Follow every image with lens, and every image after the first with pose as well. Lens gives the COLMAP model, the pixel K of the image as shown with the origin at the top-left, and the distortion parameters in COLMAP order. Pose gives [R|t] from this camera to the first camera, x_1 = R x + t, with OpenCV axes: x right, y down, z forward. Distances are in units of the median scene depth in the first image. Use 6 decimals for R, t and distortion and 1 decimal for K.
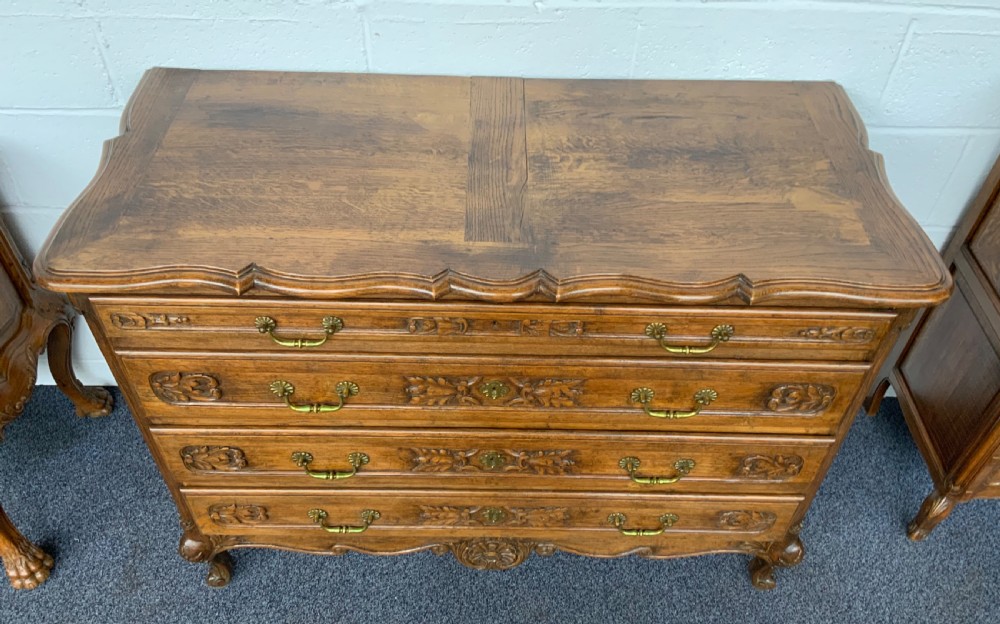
lens RADIAL K [[809.4, 0, 503.5], [0, 809.4, 325.4], [0, 0, 1]] dist [0.065892, -0.099579]
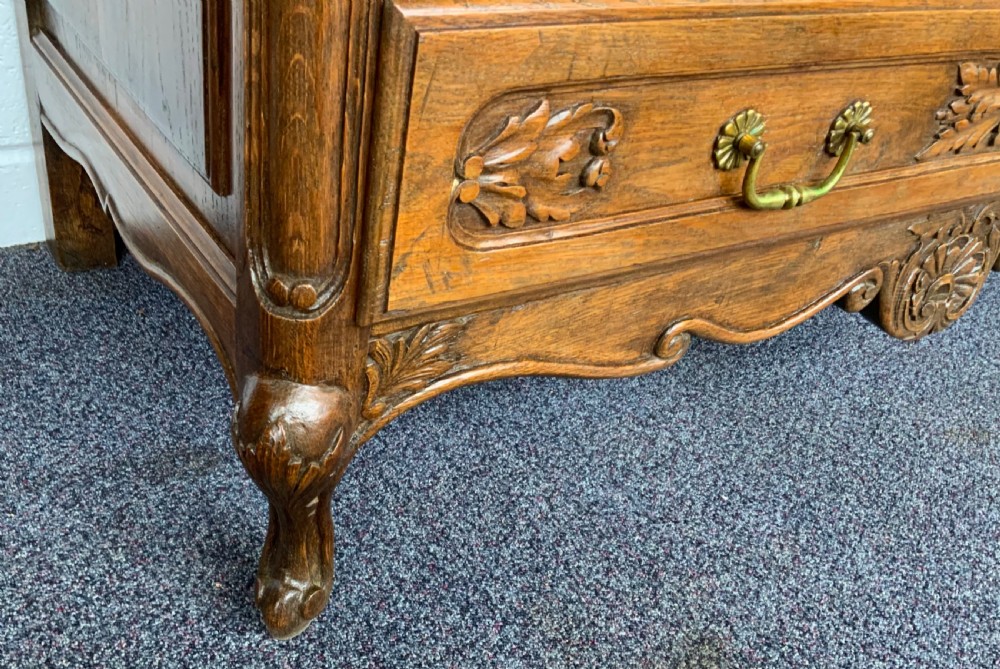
lens RADIAL K [[942.8, 0, 430.2], [0, 942.8, 418.6], [0, 0, 1]] dist [0.021274, 0.000000]
pose [[0.856469, -0.248207, 0.452608, -0.559496], [0.285874, 0.958141, -0.015522, 0.332103], [-0.429809, 0.142683, 0.891575, 0.818316]]
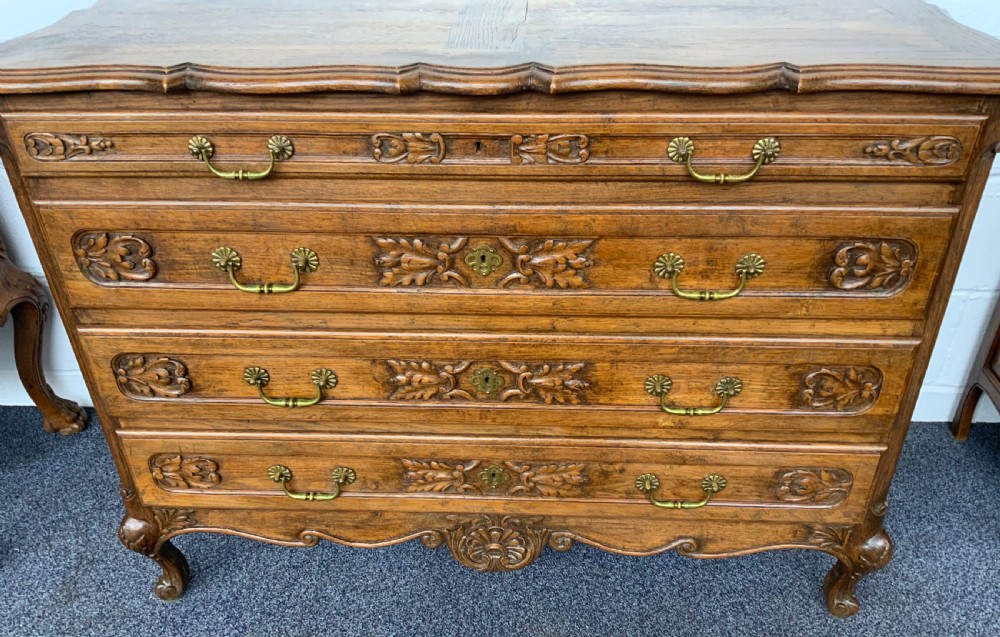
lens RADIAL K [[808.8, 0, 505.2], [0, 808.8, 369.0], [0, 0, 1]] dist [0.053326, -0.077213]
pose [[0.998076, -0.004568, -0.061836, 0.054372], [-0.007613, 0.980709, -0.195326, 0.313192], [0.061535, 0.195421, 0.978787, 0.209228]]
